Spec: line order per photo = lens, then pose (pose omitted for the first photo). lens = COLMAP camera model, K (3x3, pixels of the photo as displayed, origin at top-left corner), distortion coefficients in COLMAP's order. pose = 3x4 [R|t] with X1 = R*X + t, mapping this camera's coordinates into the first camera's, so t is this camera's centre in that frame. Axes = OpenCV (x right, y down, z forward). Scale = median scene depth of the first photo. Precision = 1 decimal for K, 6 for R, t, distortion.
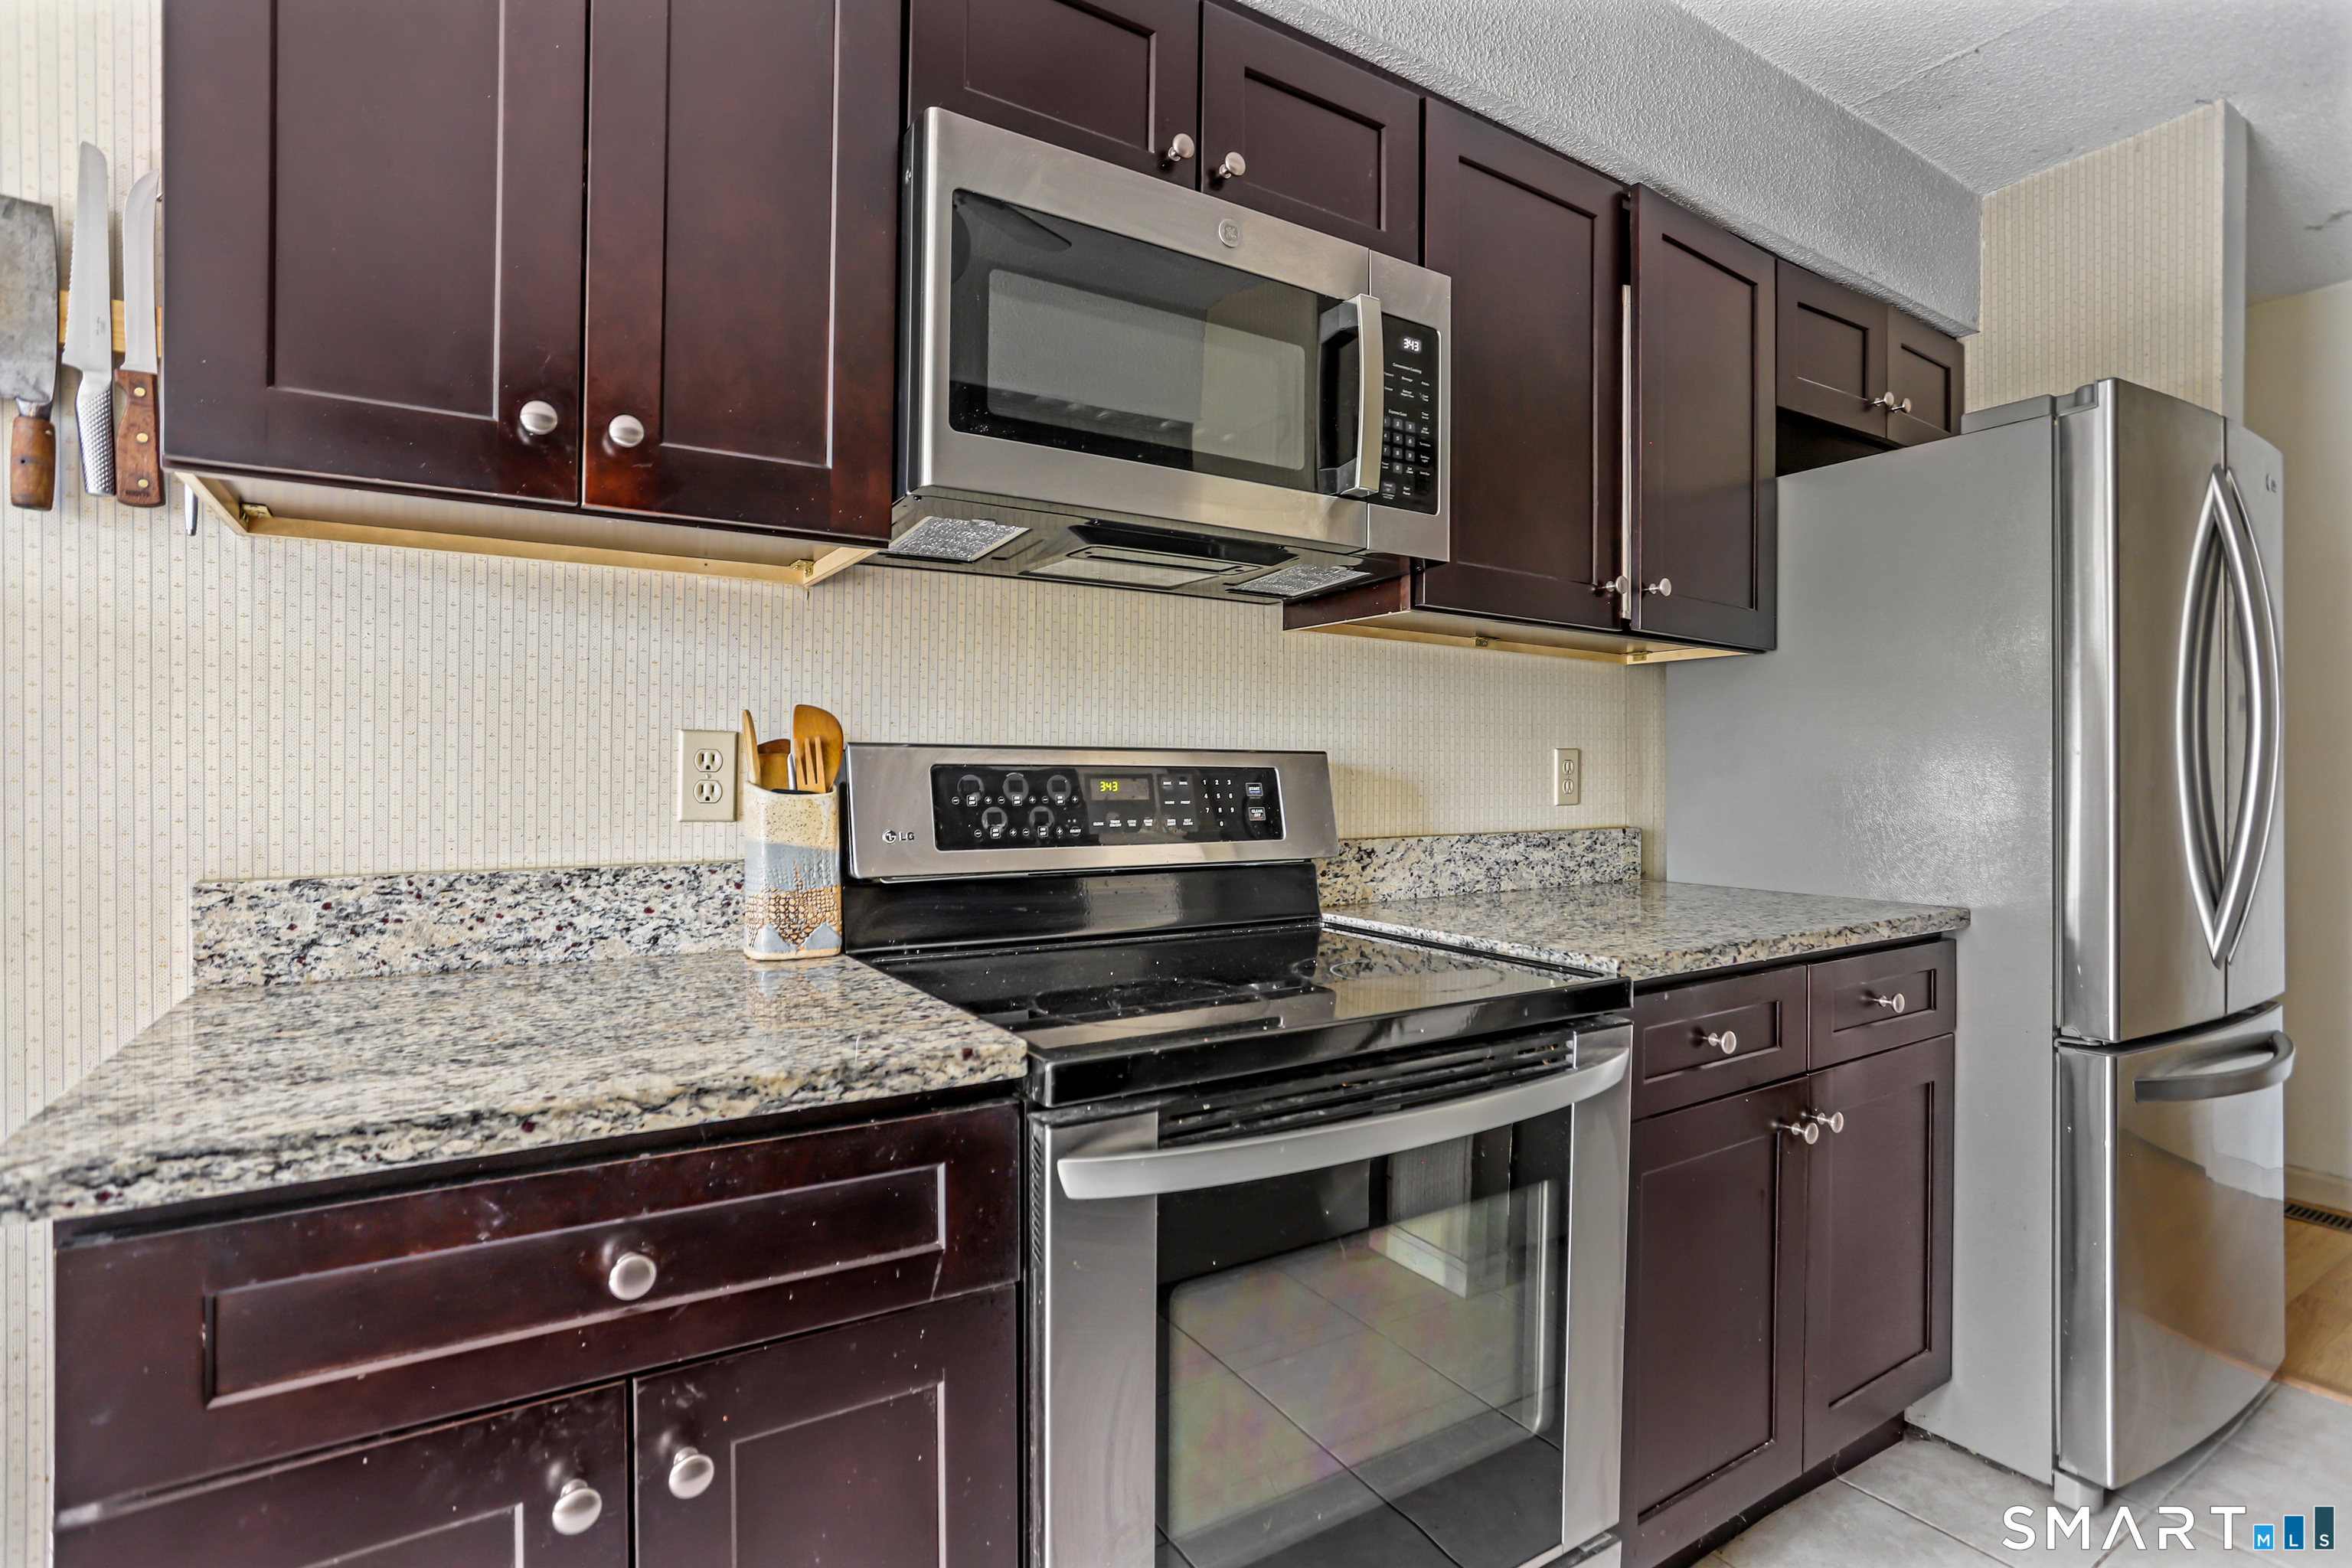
lens RADIAL K [[1137.7, 0, 1184.0], [0, 1137.7, 767.6], [0, 0, 1]] dist [-0.044274, 0.019344]
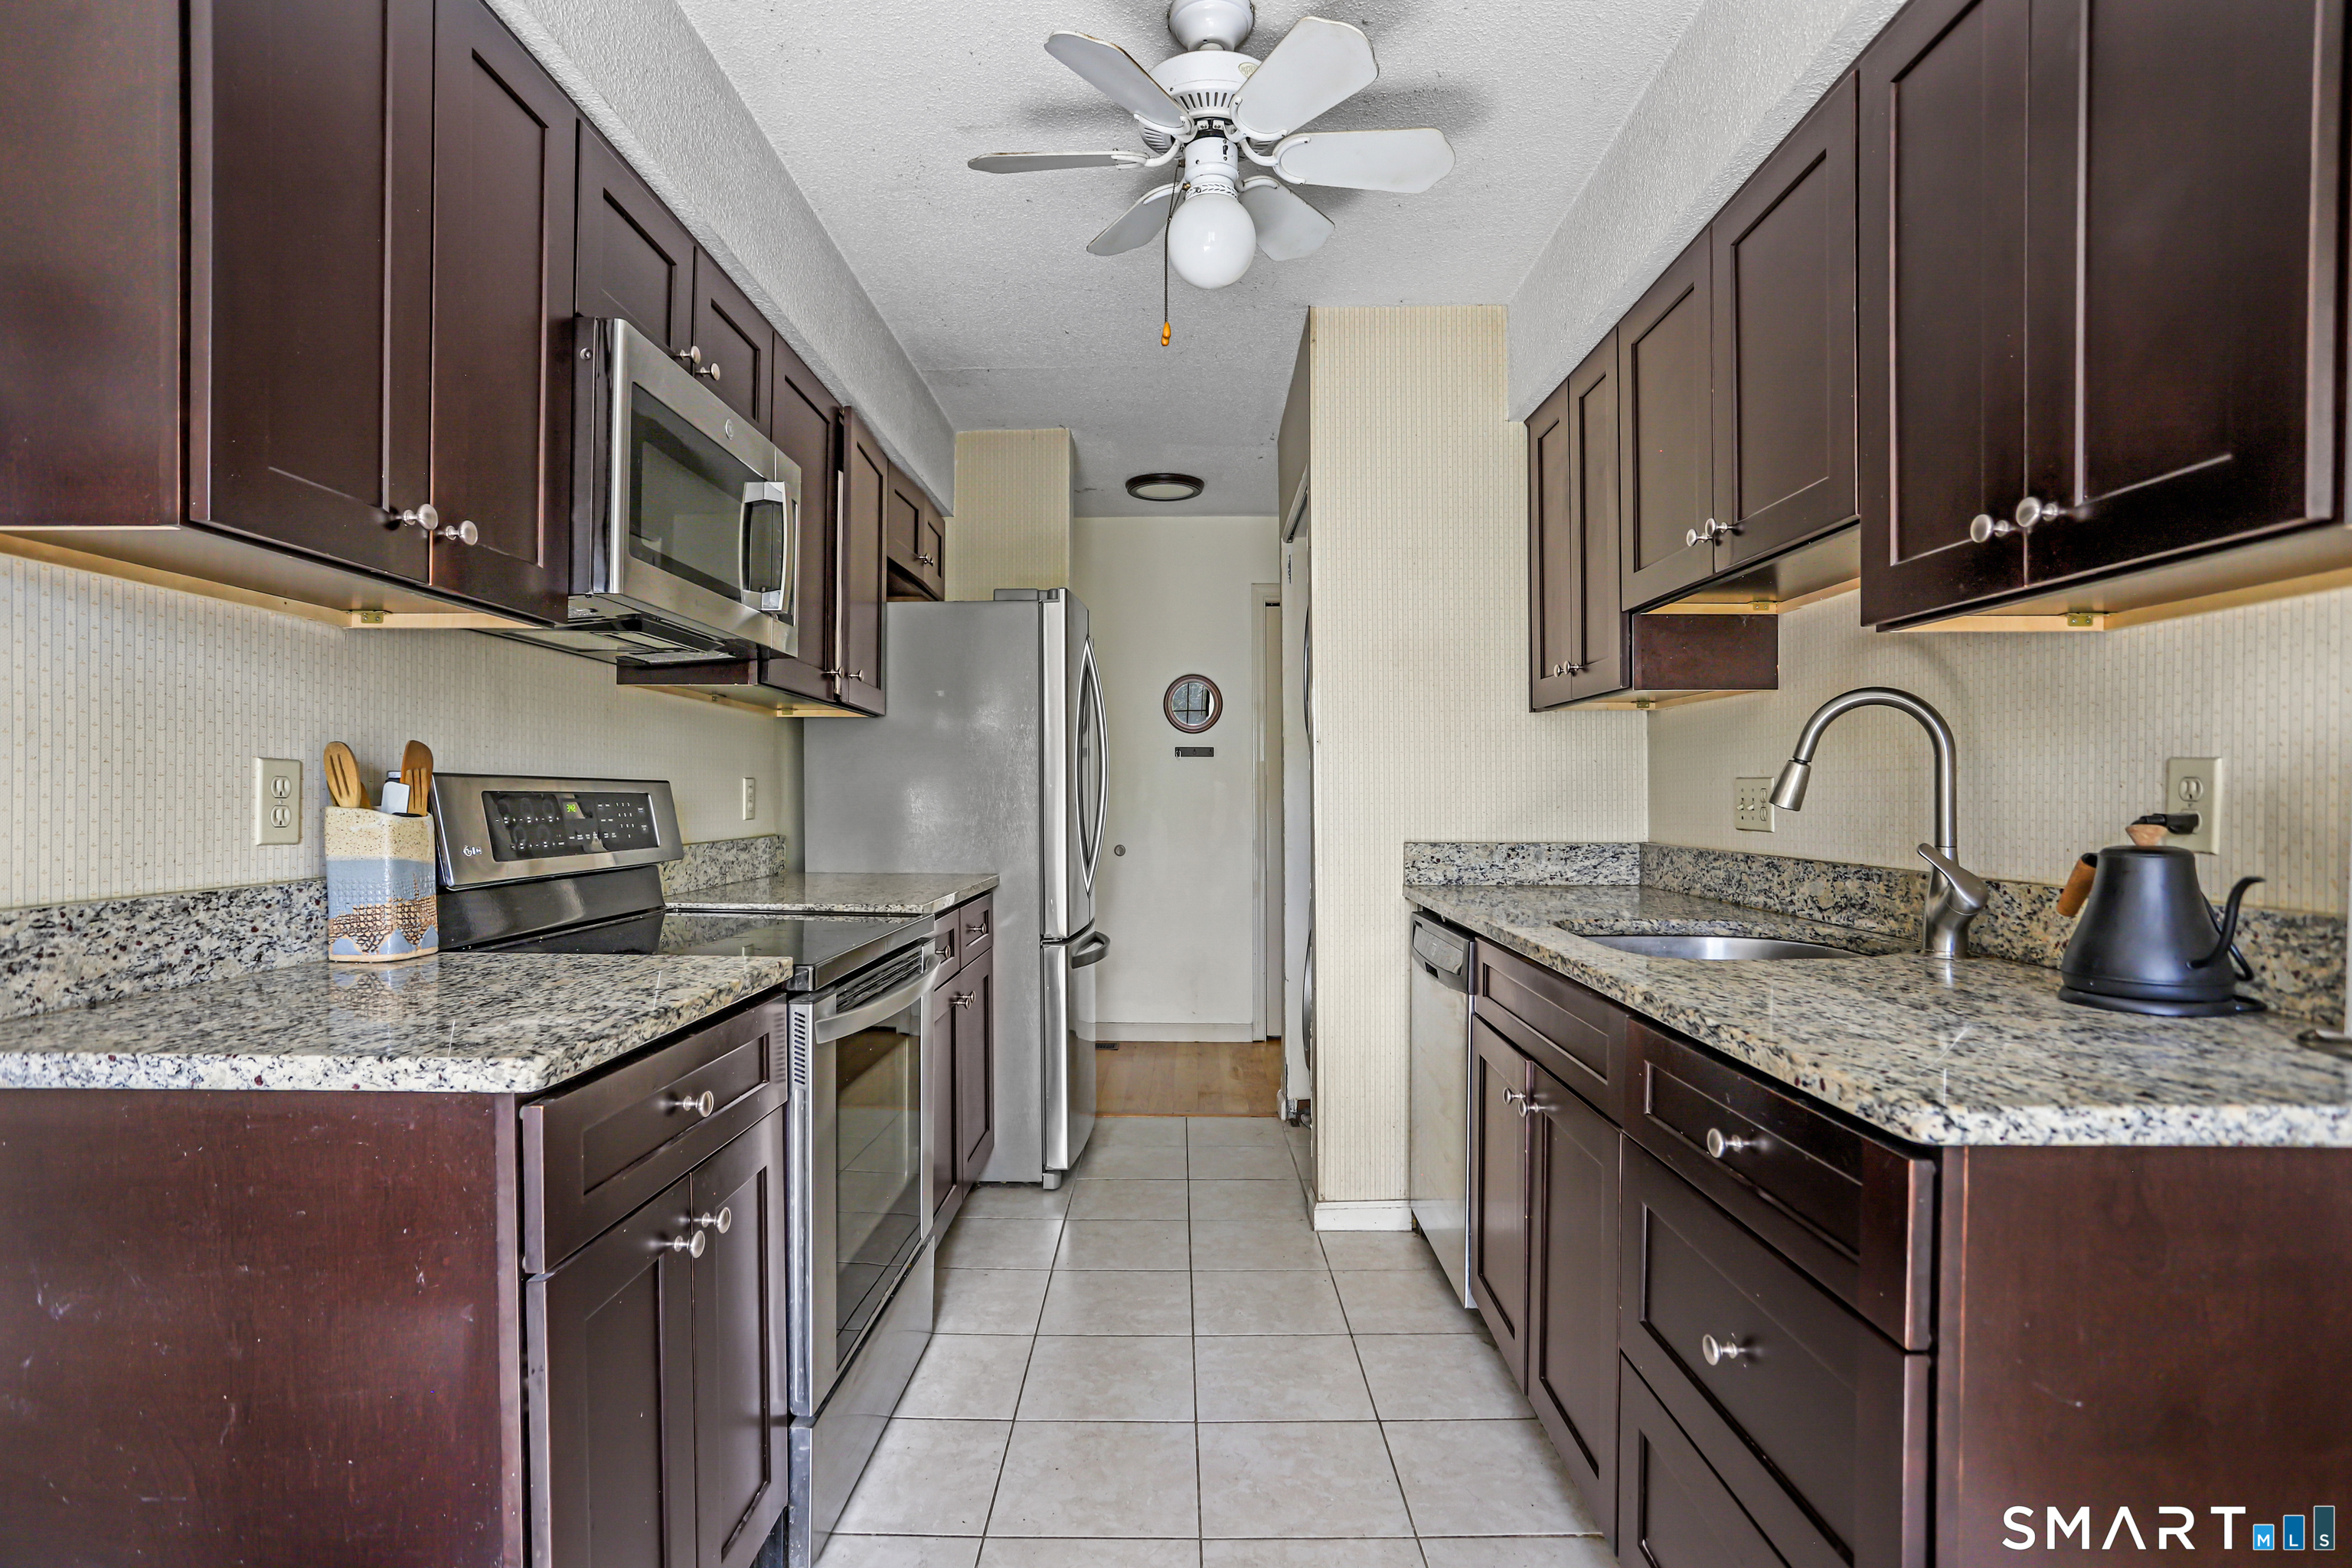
lens RADIAL K [[1147.6, 0, 1167.5], [0, 1147.6, 792.8], [0, 0, 1]] dist [-0.061367, 0.033766]
pose [[0.555506, 0.001236, 0.831512, -0.889906], [-0.005208, 0.999984, 0.001992, -0.007728], [-0.831496, -0.005437, 0.555504, -0.296398]]
